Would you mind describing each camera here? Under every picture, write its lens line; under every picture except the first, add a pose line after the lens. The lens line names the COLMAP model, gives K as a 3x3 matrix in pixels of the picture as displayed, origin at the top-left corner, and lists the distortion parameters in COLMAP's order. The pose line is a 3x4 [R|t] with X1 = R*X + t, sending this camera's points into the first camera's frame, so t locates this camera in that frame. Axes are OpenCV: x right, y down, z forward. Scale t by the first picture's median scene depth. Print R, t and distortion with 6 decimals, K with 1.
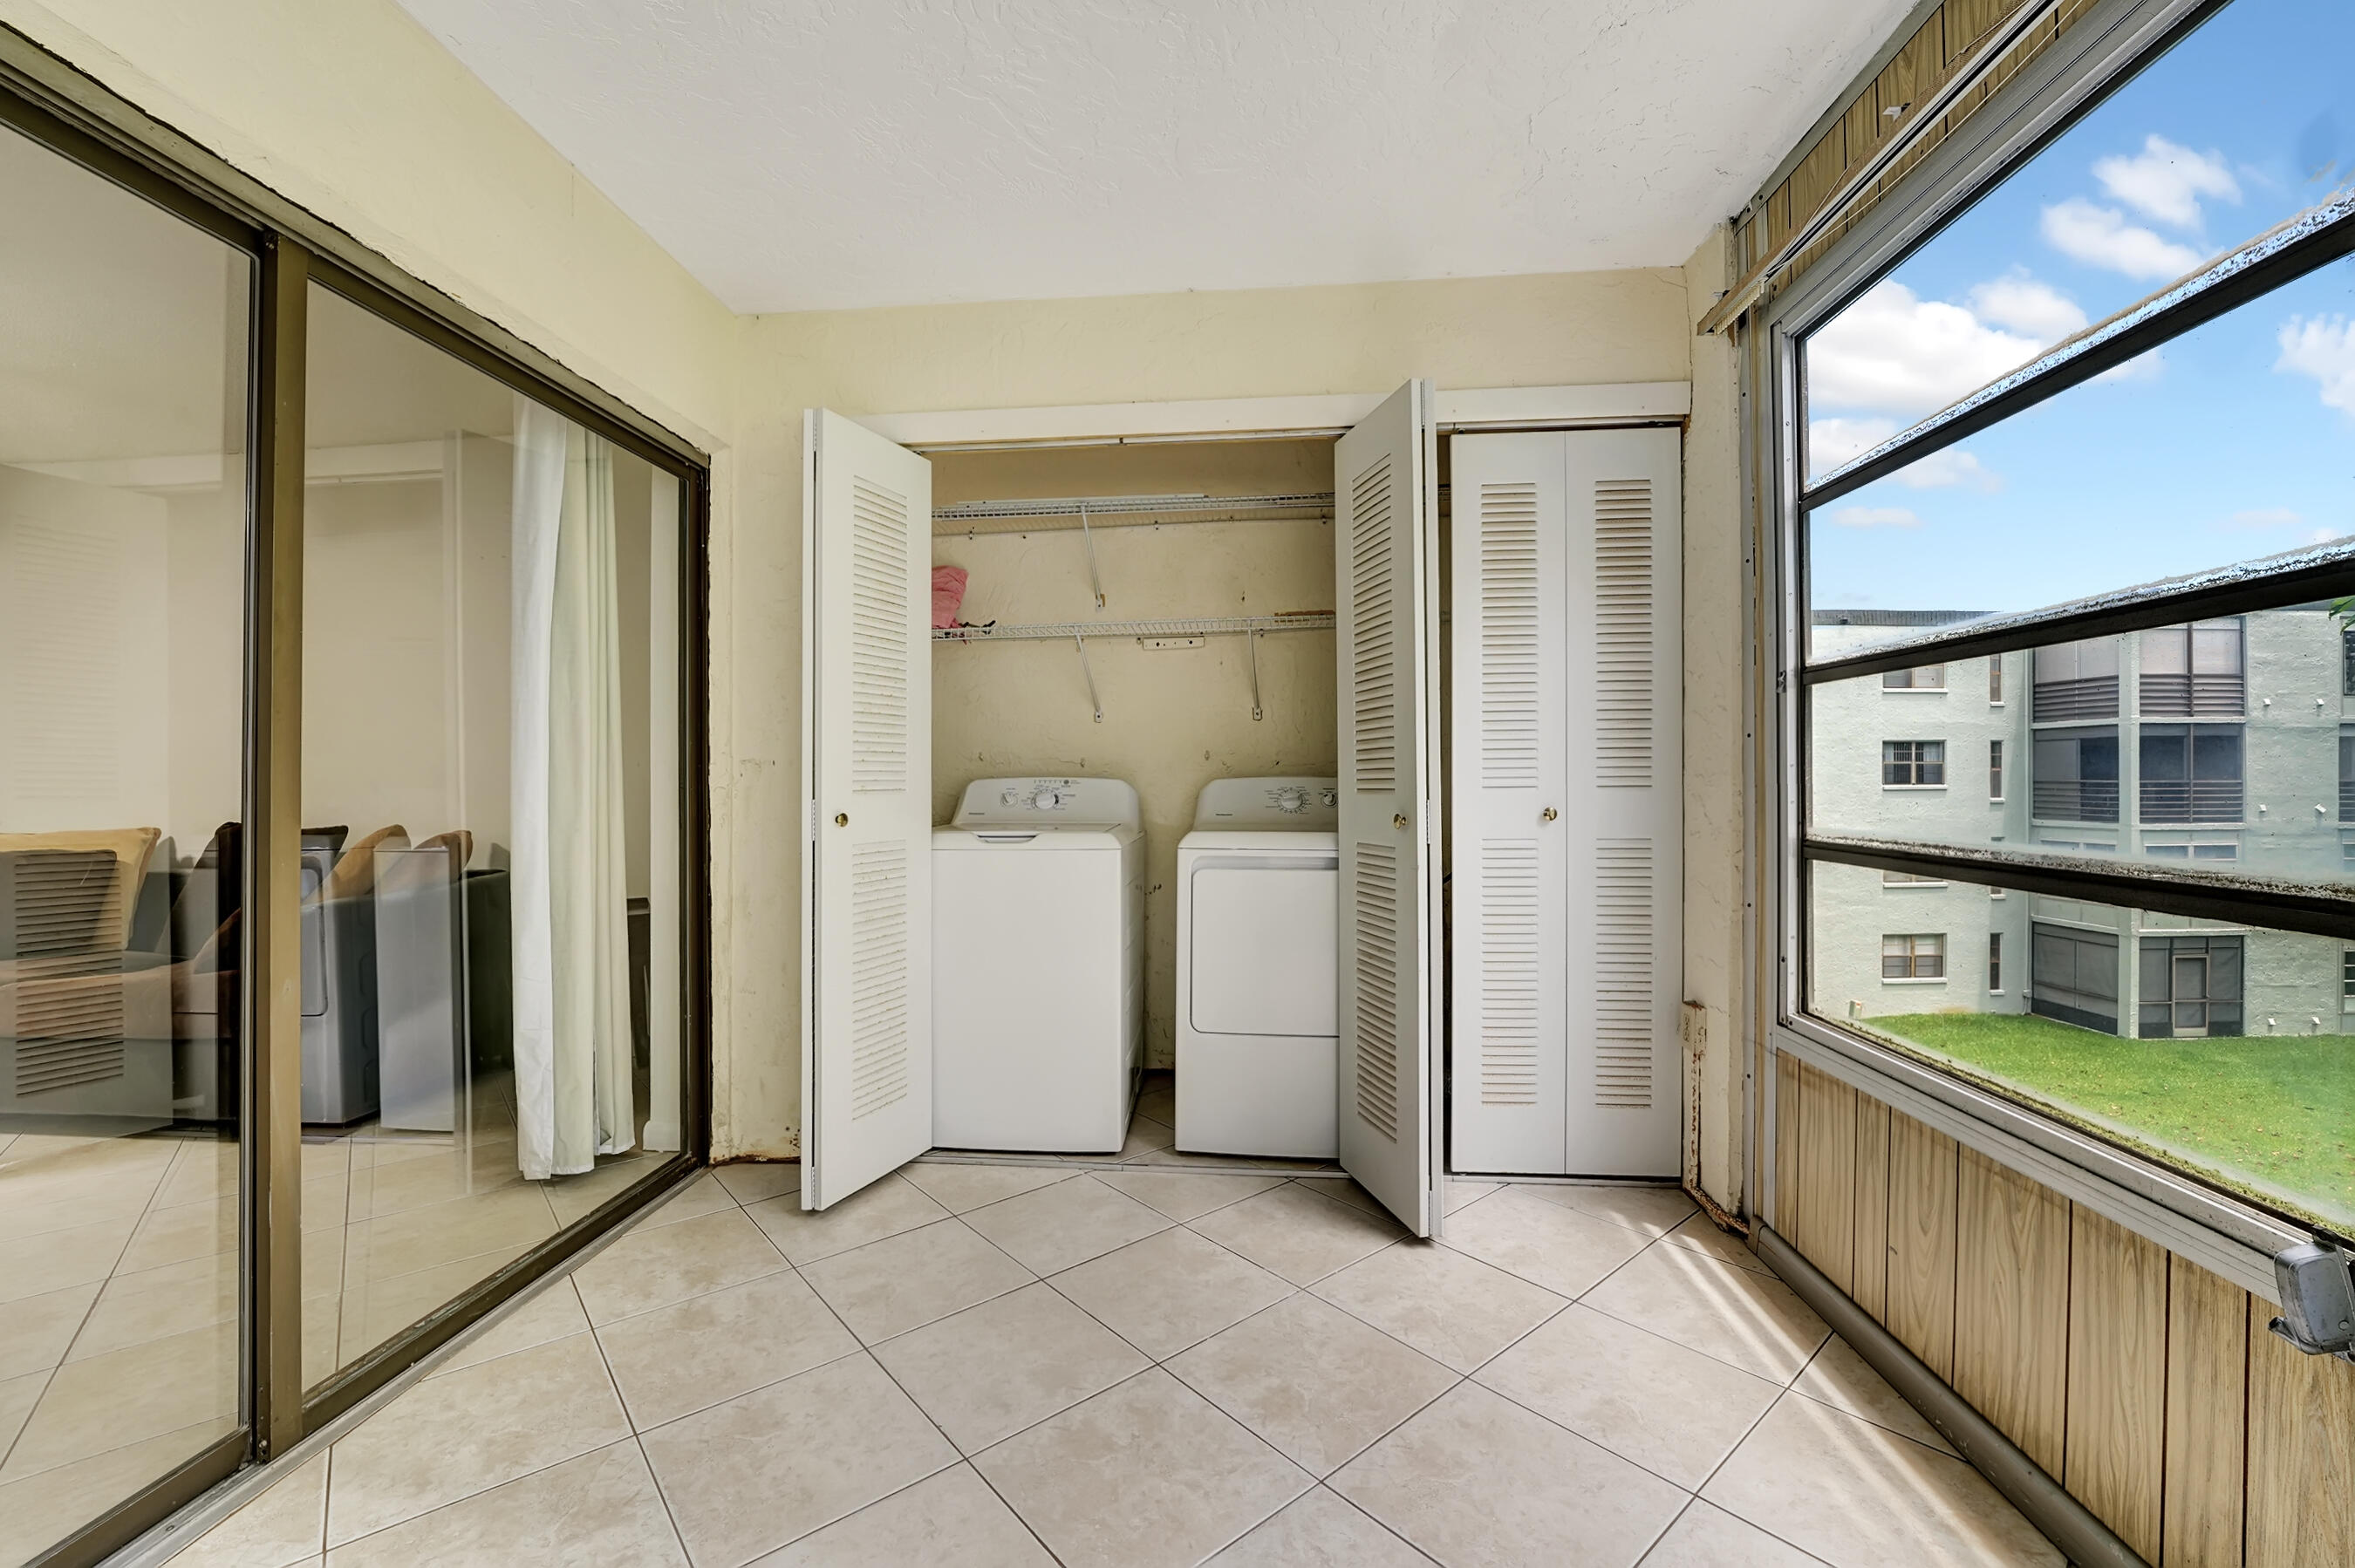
lens RADIAL K [[984.0, 0, 1172.2], [0, 984.0, 778.7], [0, 0, 1]] dist [-0.030086, 0.003913]
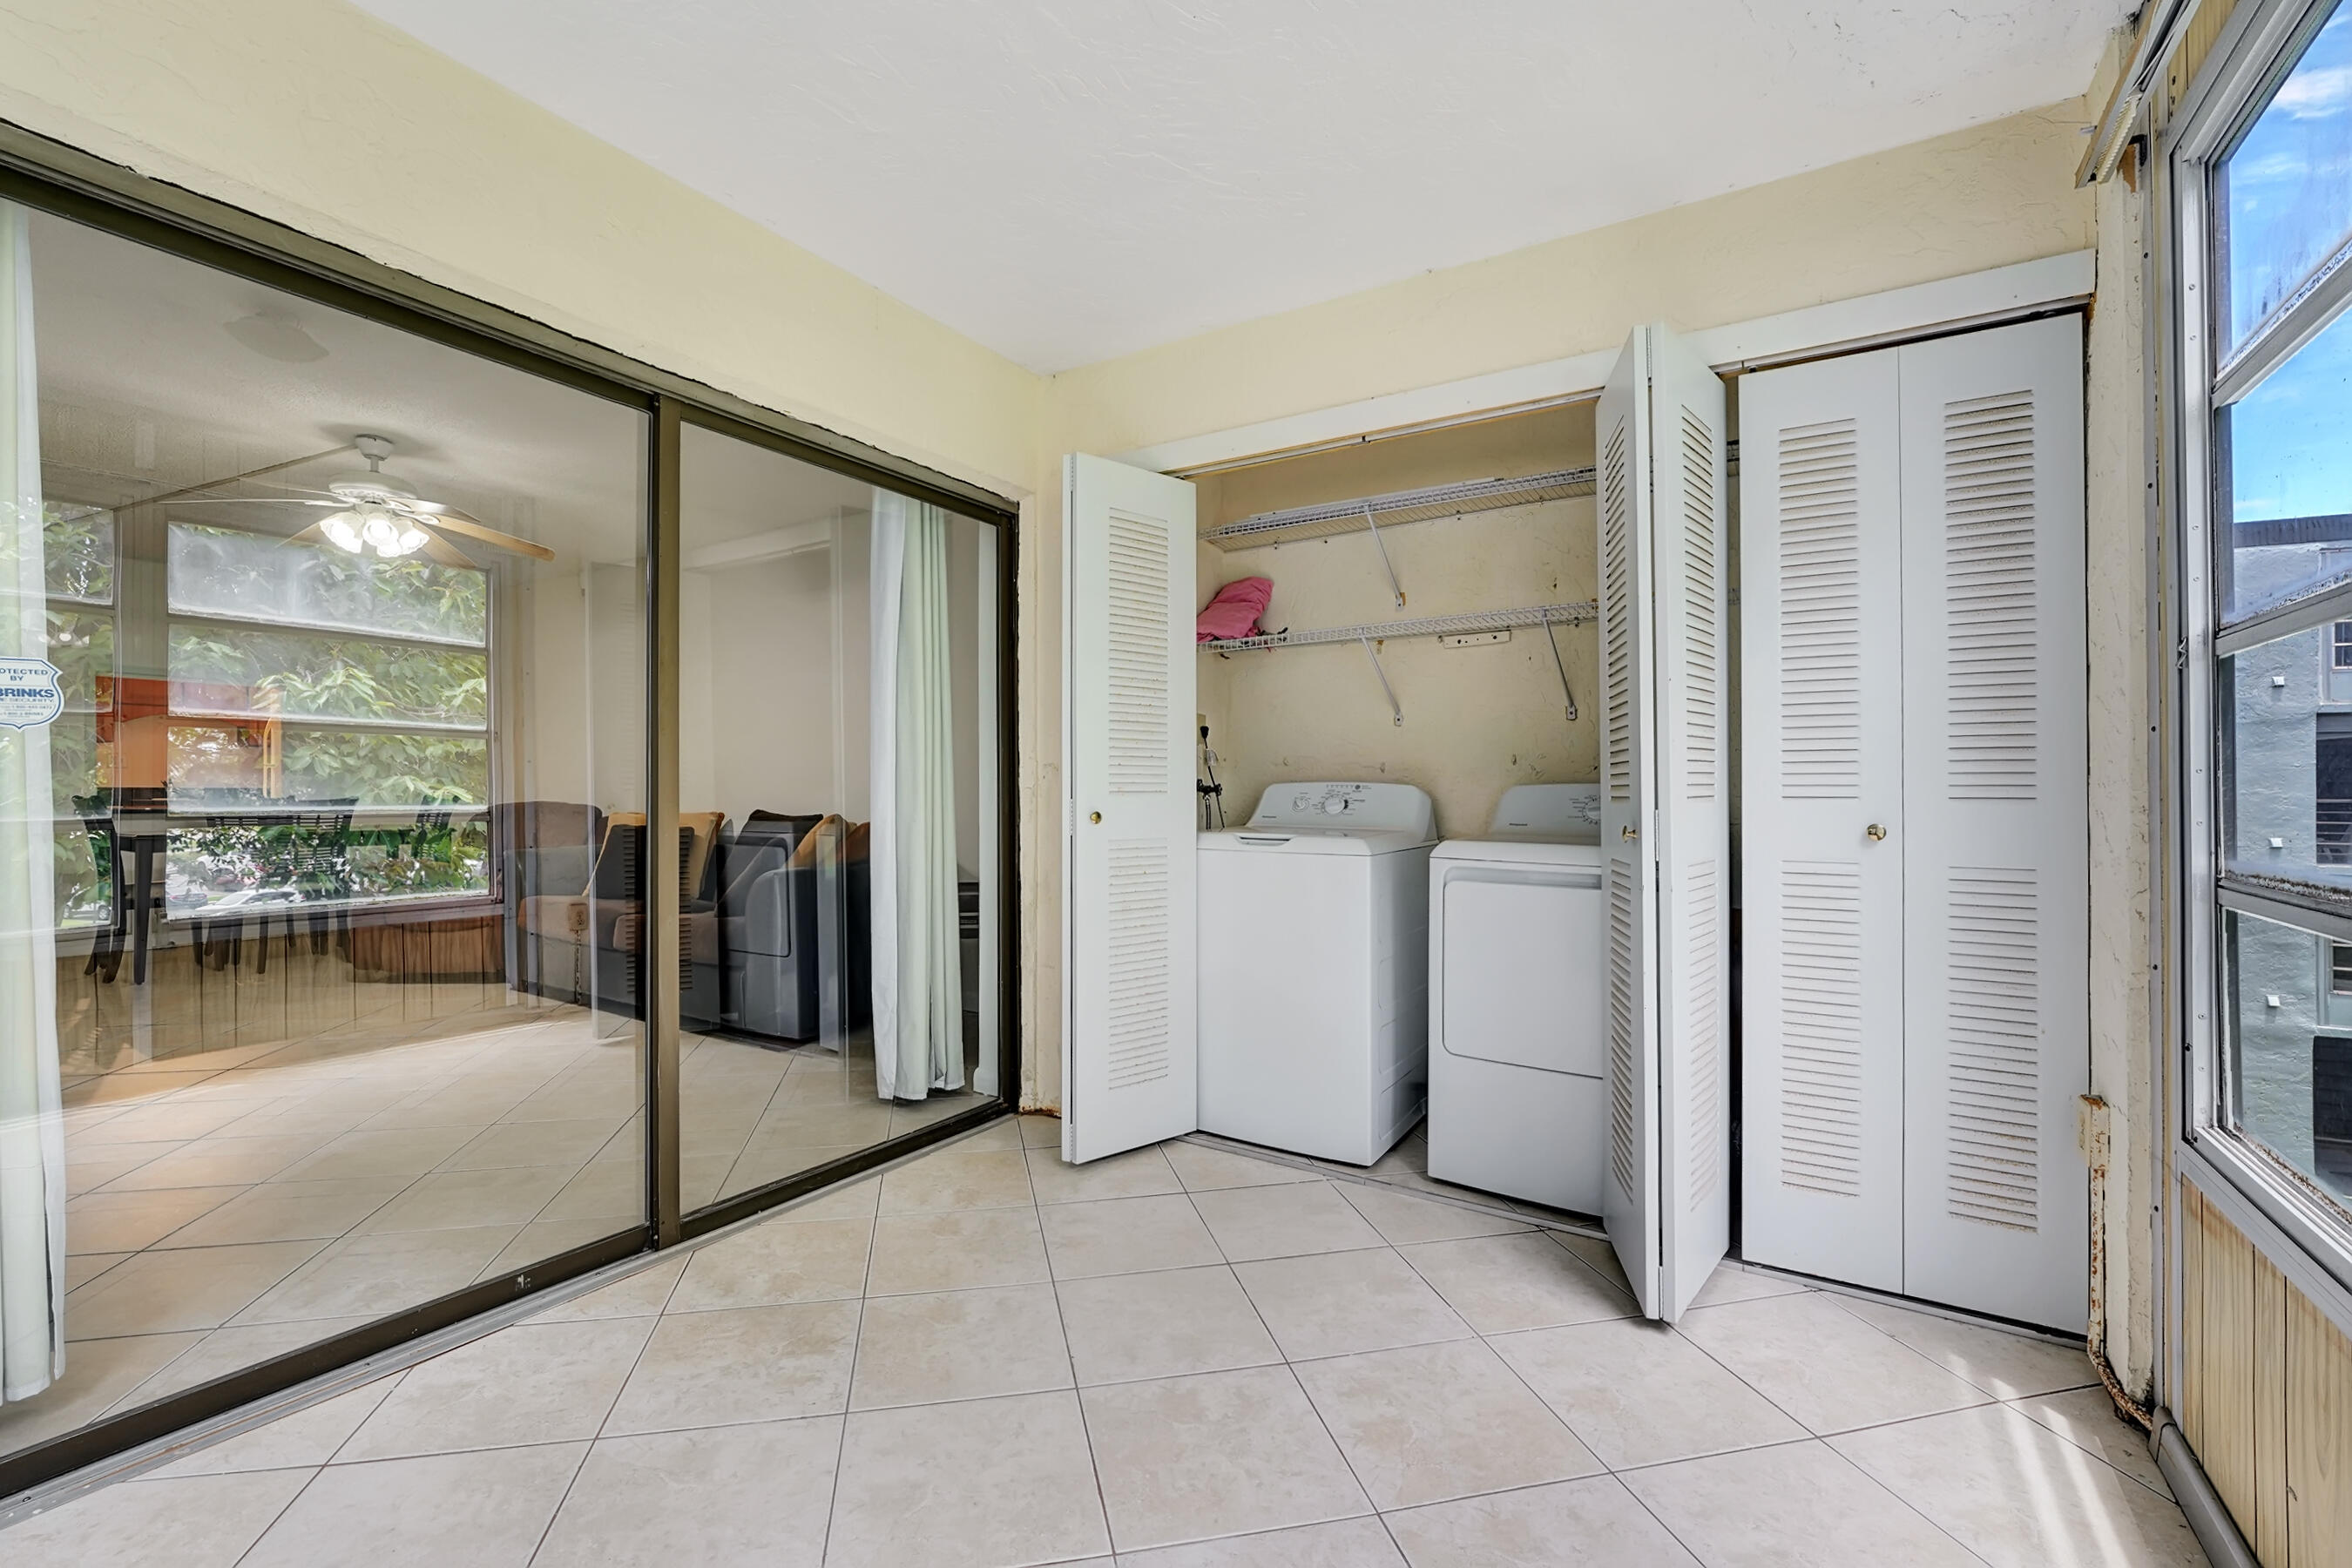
lens RADIAL K [[982.8, 0, 1080.9], [0, 982.8, 783.9], [0, 0, 1]] dist [-0.030086, 0.003913]
pose [[0.878742, 0.011557, -0.477157, 0.194817], [-0.011962, 0.999926, 0.002190, 0.002082], [0.477147, 0.003784, 0.878815, 0.009406]]
